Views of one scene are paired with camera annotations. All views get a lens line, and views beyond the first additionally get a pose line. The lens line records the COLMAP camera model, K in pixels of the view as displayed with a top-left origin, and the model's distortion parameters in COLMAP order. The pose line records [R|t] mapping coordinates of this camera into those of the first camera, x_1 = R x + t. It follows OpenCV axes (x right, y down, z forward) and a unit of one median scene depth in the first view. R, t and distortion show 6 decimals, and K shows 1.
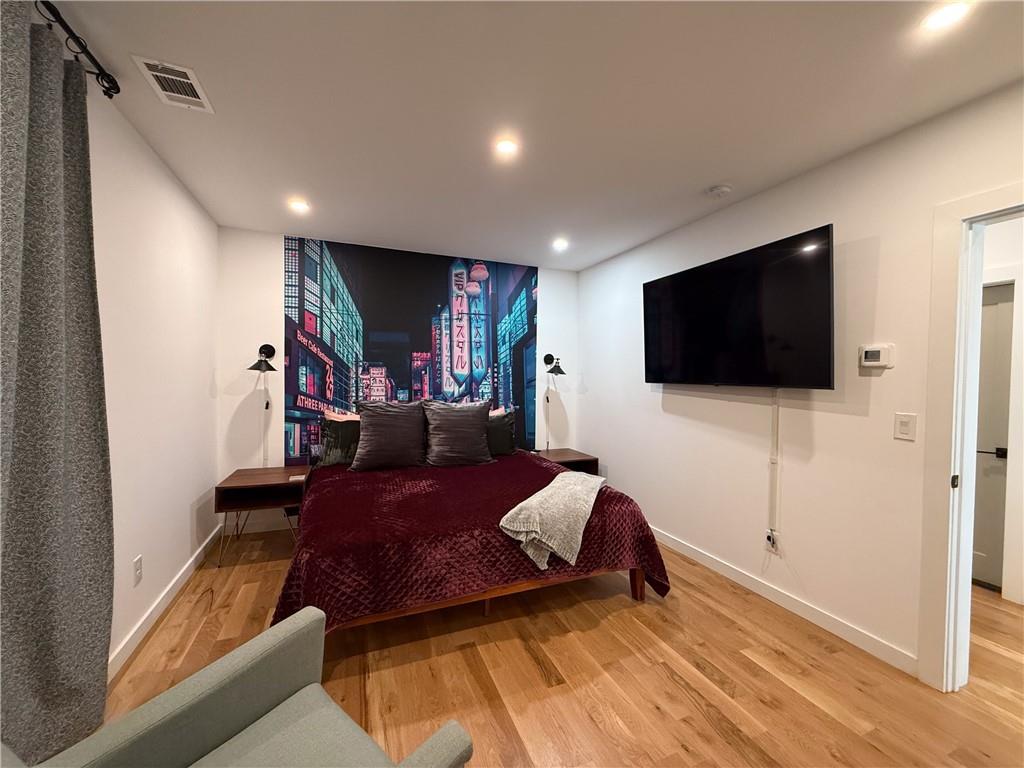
lens RADIAL K [[406.9, 0, 508.5], [0, 406.9, 382.6], [0, 0, 1]] dist [-0.000275, 0.000389]
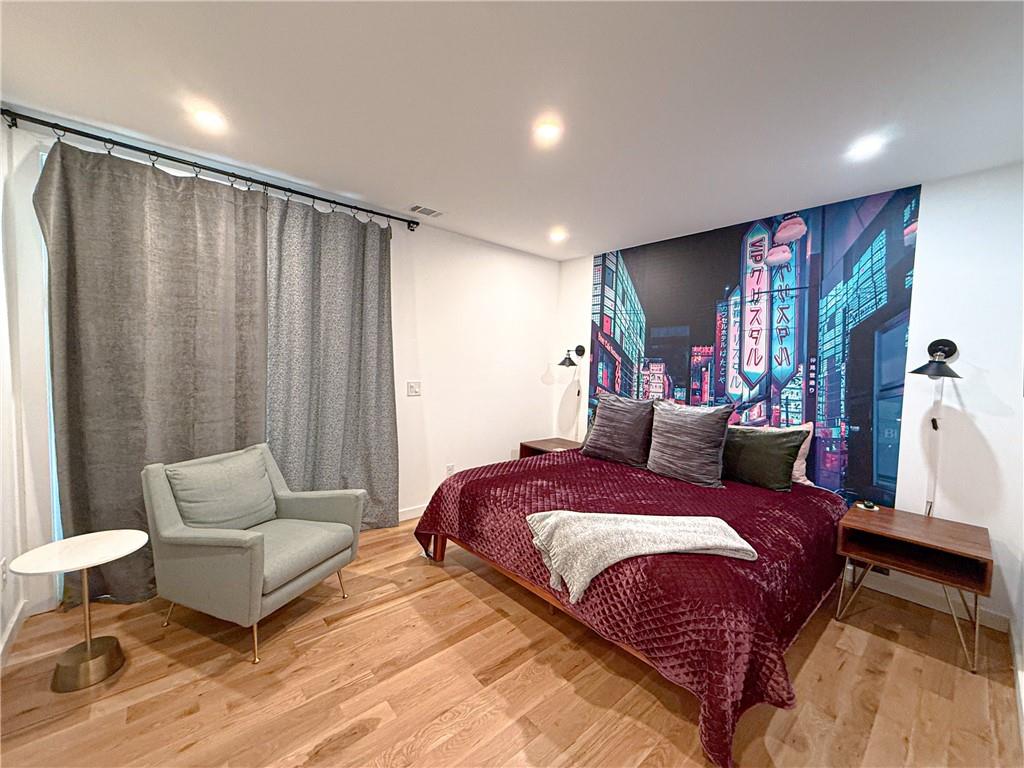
lens RADIAL K [[406.9, 0, 510.2], [0, 406.9, 383.3], [0, 0, 1]] dist [-0.000275, 0.000389]
pose [[0.328621, 0.046359, -0.943323, 0.473066], [-0.042654, 0.998504, 0.034212, -0.007716], [0.943498, 0.028994, 0.330107, 0.326686]]
